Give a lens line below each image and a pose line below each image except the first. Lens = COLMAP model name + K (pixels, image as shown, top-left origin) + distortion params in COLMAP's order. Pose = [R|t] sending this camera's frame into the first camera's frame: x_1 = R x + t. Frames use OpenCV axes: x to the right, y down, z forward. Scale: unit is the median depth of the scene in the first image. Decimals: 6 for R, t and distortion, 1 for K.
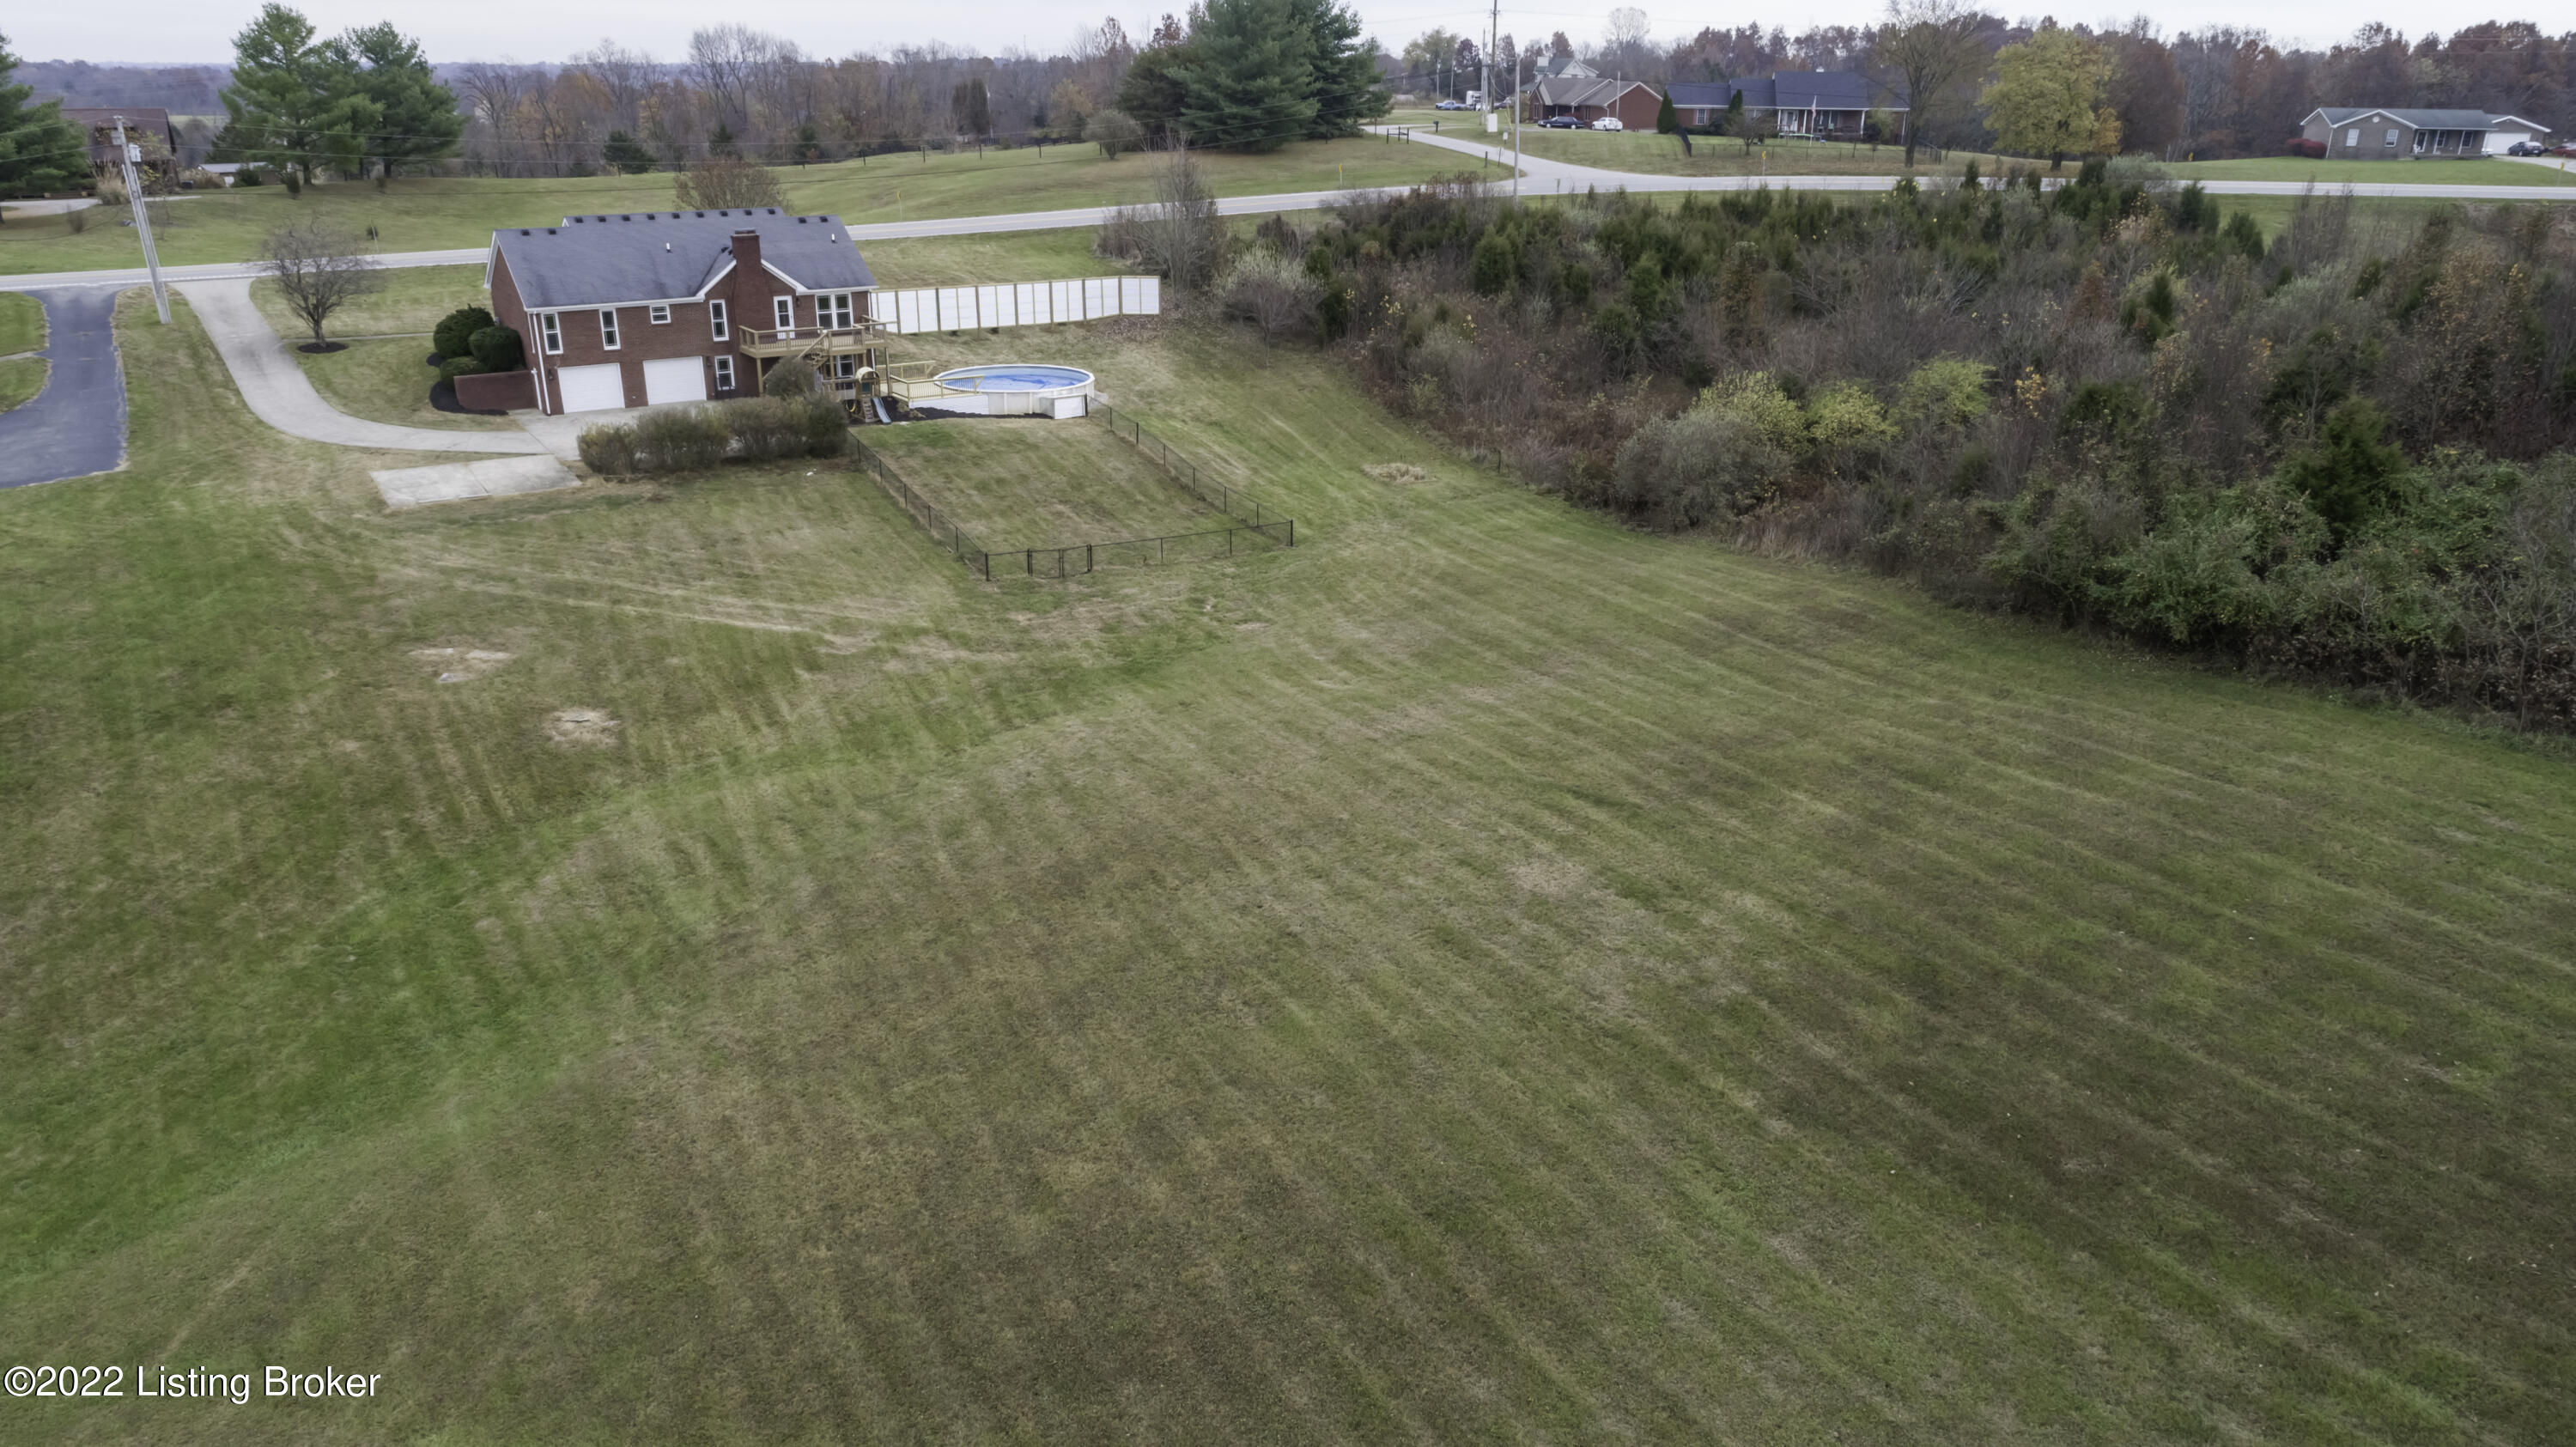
lens RADIAL K [[1712.9, 0, 1288.0], [0, 1712.9, 723.5], [0, 0, 1]] dist [-0.019768, 0.006565]
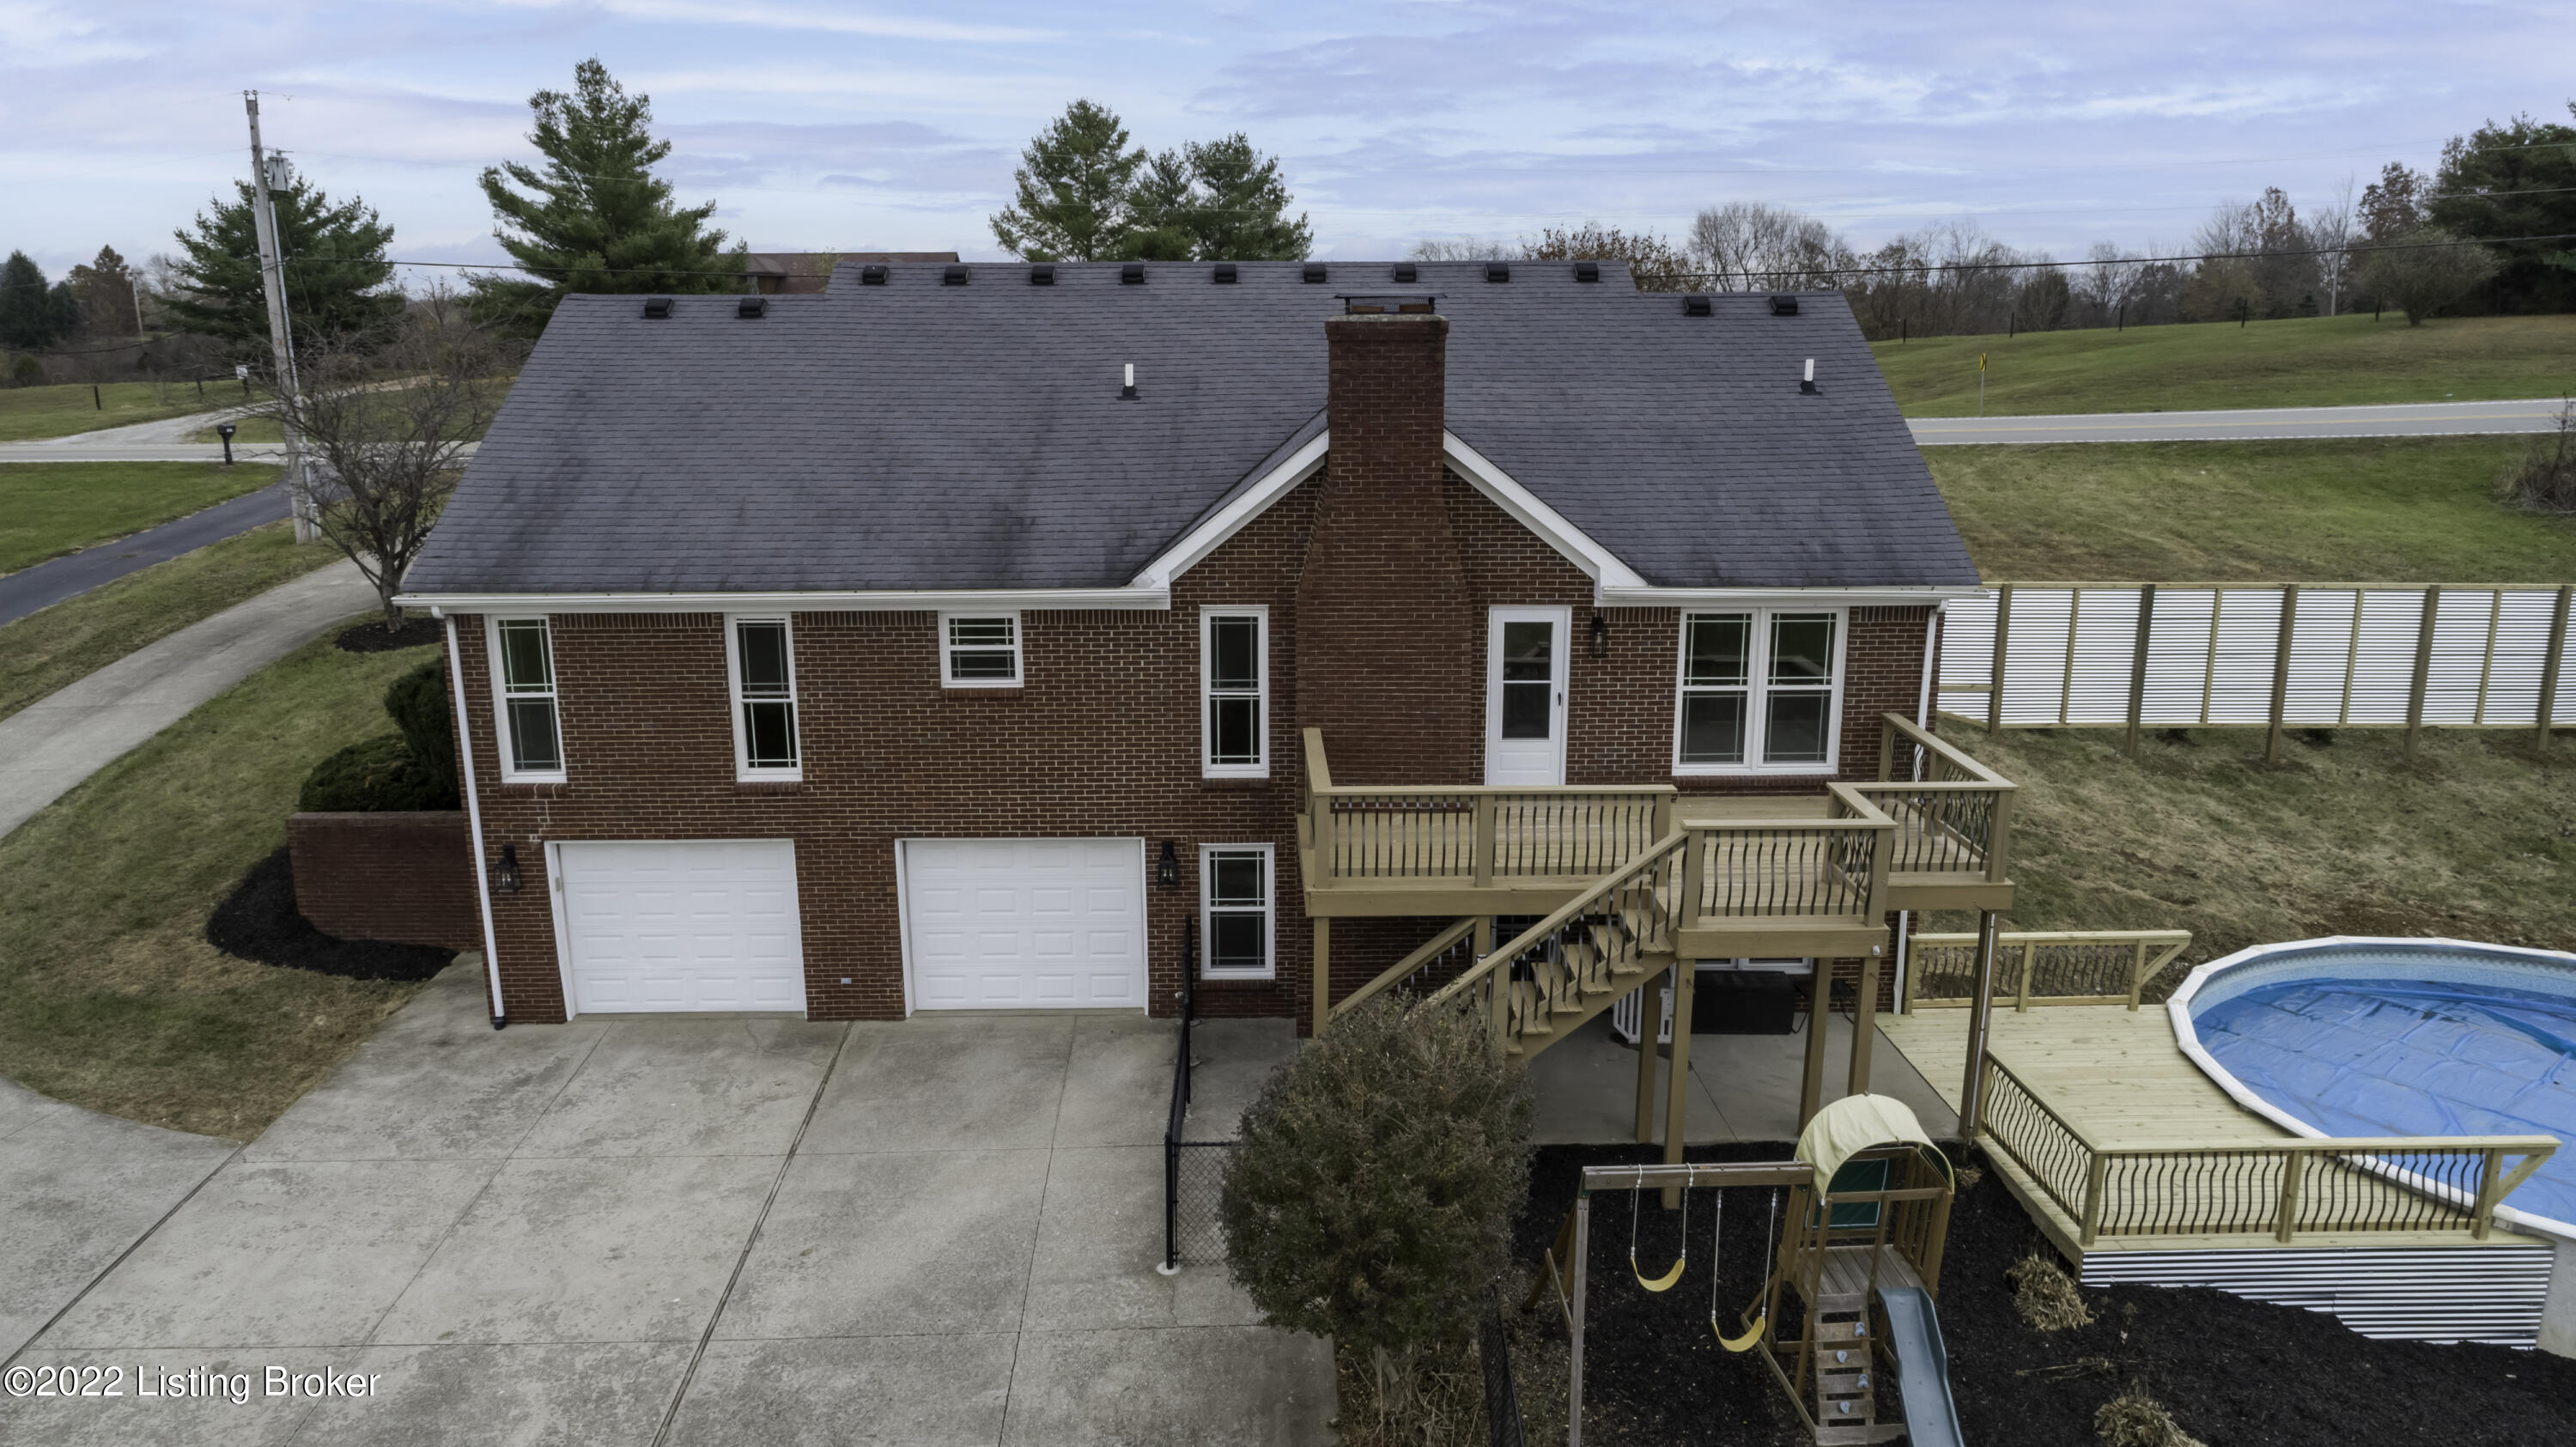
lens RADIAL K [[1712.9, 0, 1288.0], [0, 1712.9, 723.5], [0, 0, 1]] dist [-0.019768, 0.006565]
pose [[0.846966, 0.116645, -0.518693, -0.173112], [-0.184807, 0.979388, -0.081520, -0.177602], [0.498493, 0.164903, 0.851065, 0.670528]]
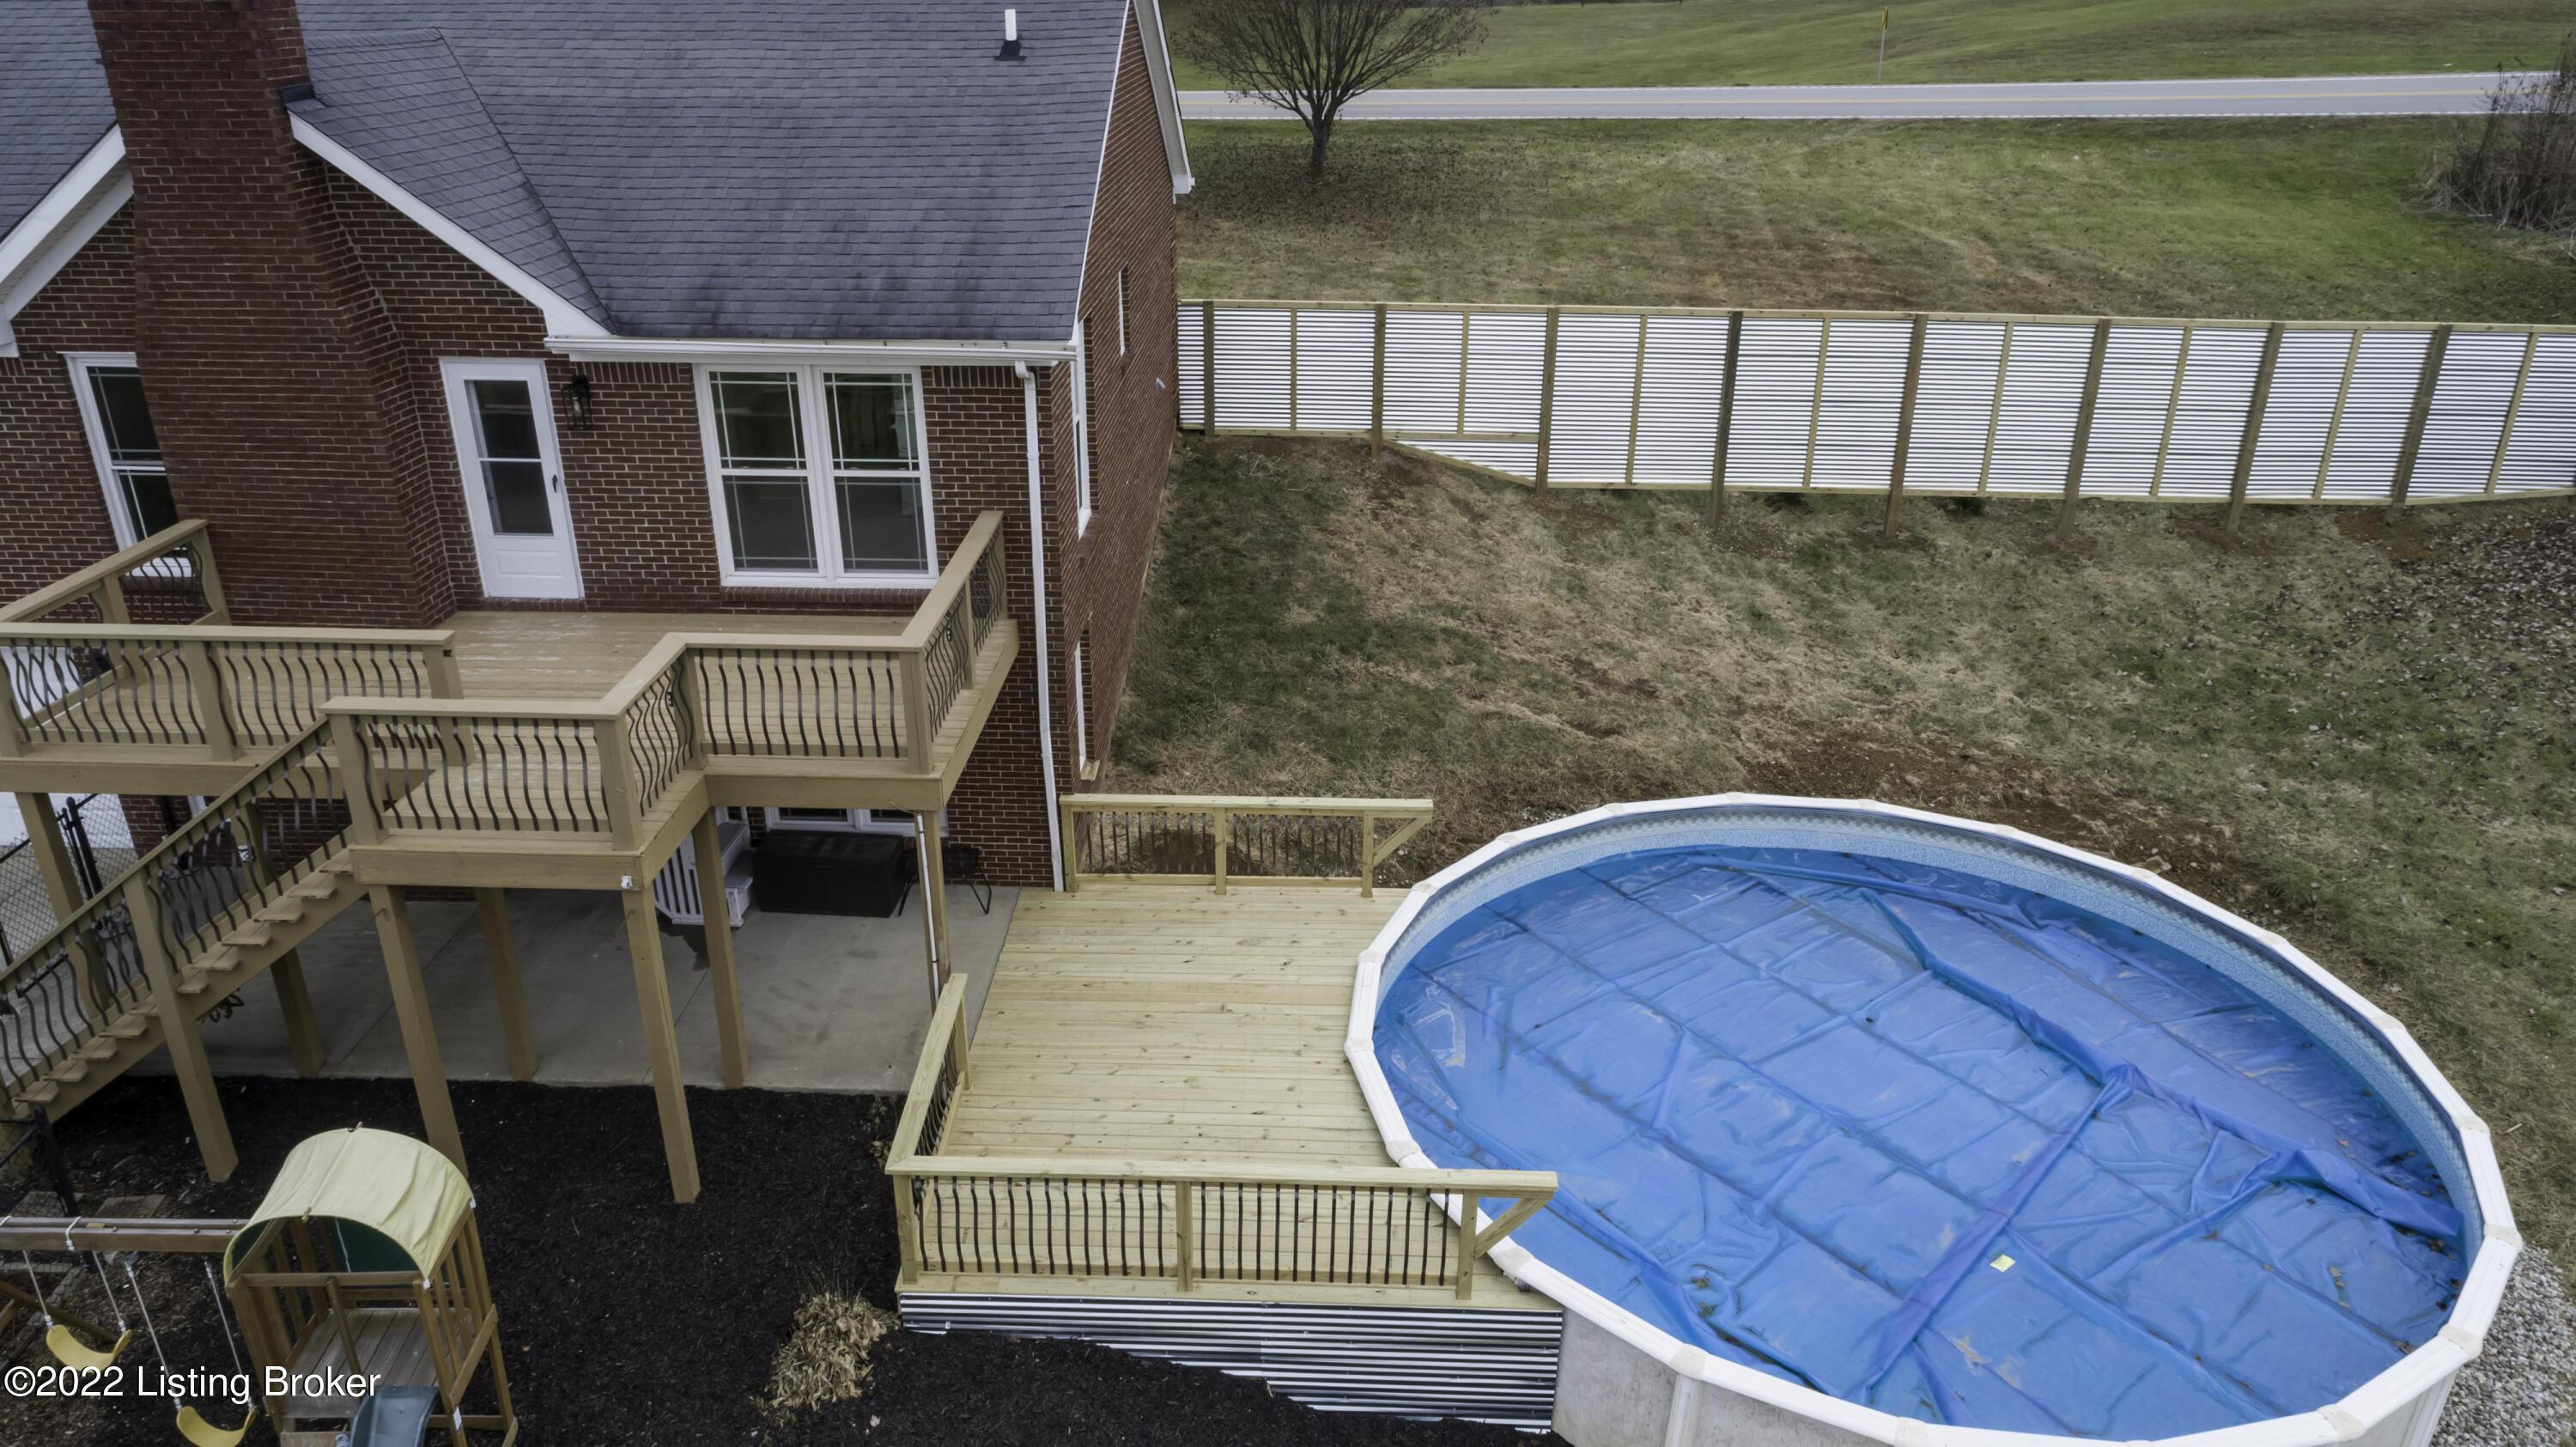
lens RADIAL K [[1712.9, 0, 1288.0], [0, 1712.9, 723.5], [0, 0, 1]] dist [-0.019768, 0.006565]
pose [[0.815099, 0.235348, -0.529363, -0.116610], [-0.207955, 0.971727, 0.111813, -0.210065], [0.540711, 0.018945, 0.840995, 0.758682]]
